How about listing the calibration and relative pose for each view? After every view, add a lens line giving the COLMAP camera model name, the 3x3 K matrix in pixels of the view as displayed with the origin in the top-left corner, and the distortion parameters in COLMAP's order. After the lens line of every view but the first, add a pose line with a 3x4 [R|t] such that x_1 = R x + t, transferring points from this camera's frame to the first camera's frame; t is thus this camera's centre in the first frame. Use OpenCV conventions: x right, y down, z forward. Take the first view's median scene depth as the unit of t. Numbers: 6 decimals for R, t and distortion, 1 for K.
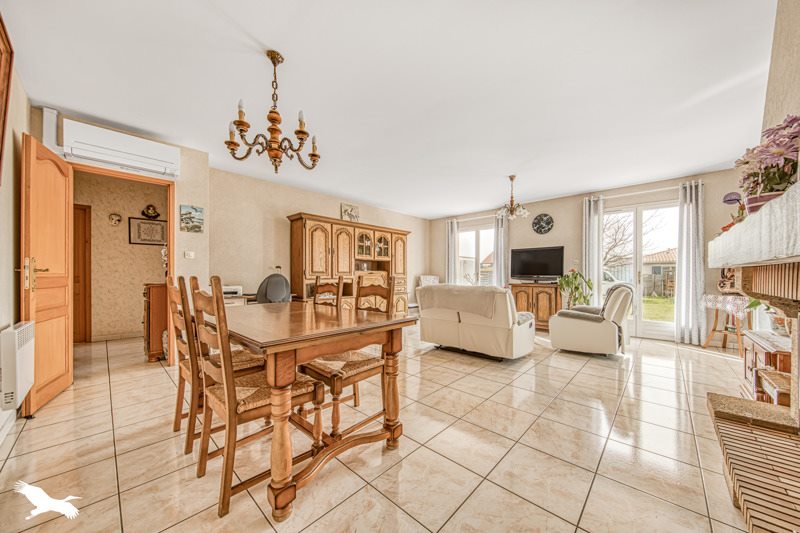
lens RADIAL K [[281.1, 0, 408.6], [0, 281.1, 276.9], [0, 0, 1]] dist [0.000138, 0.000000]
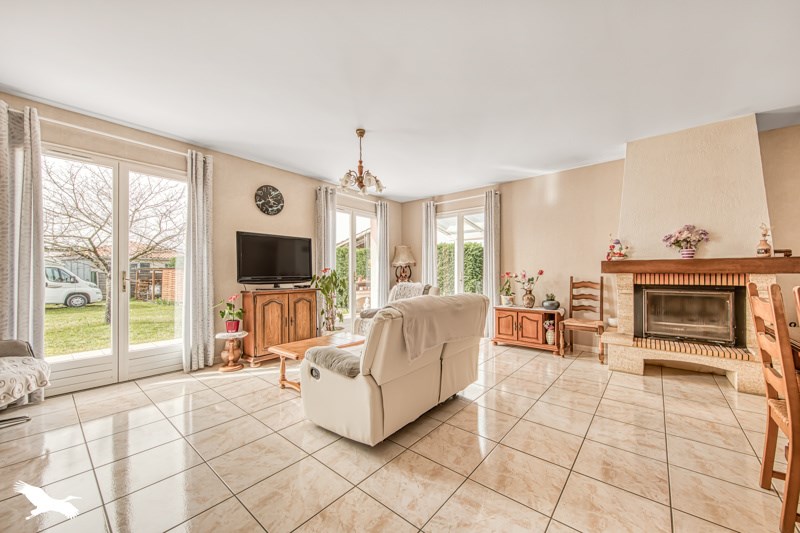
lens RADIAL K [[304.2, 0, 400.8], [0, 304.2, 271.2], [0, 0, 1]] dist [-0.001361, -0.000503]
pose [[-0.049012, 0.005926, 0.998781, -0.274444], [0.004011, 0.999976, -0.005736, -0.011098], [-0.998790, 0.003725, -0.049034, 0.724652]]
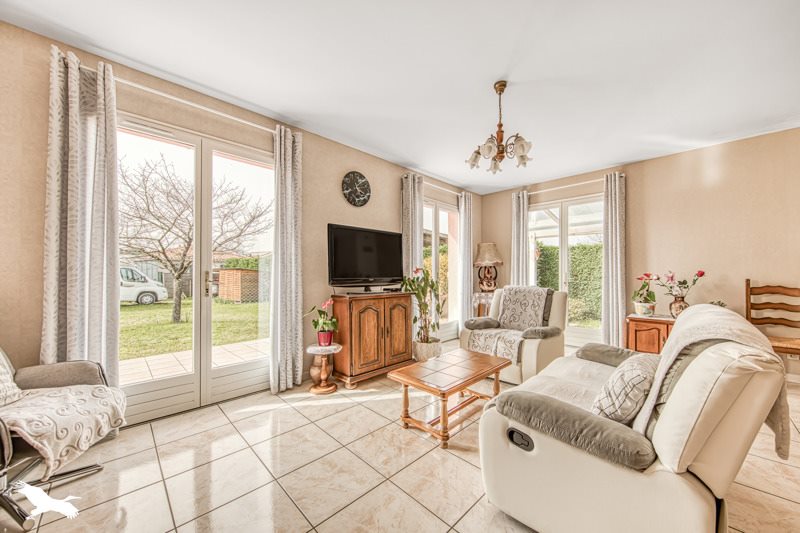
lens RADIAL K [[293.6, 0, 400.4], [0, 293.6, 270.9], [0, 0, 1]] dist [0.002793, -0.000895]
pose [[0.054203, 0.009972, 0.998480, -0.126840], [0.002041, 0.999947, -0.010097, -0.011796], [-0.998528, 0.002586, 0.054180, 0.882306]]
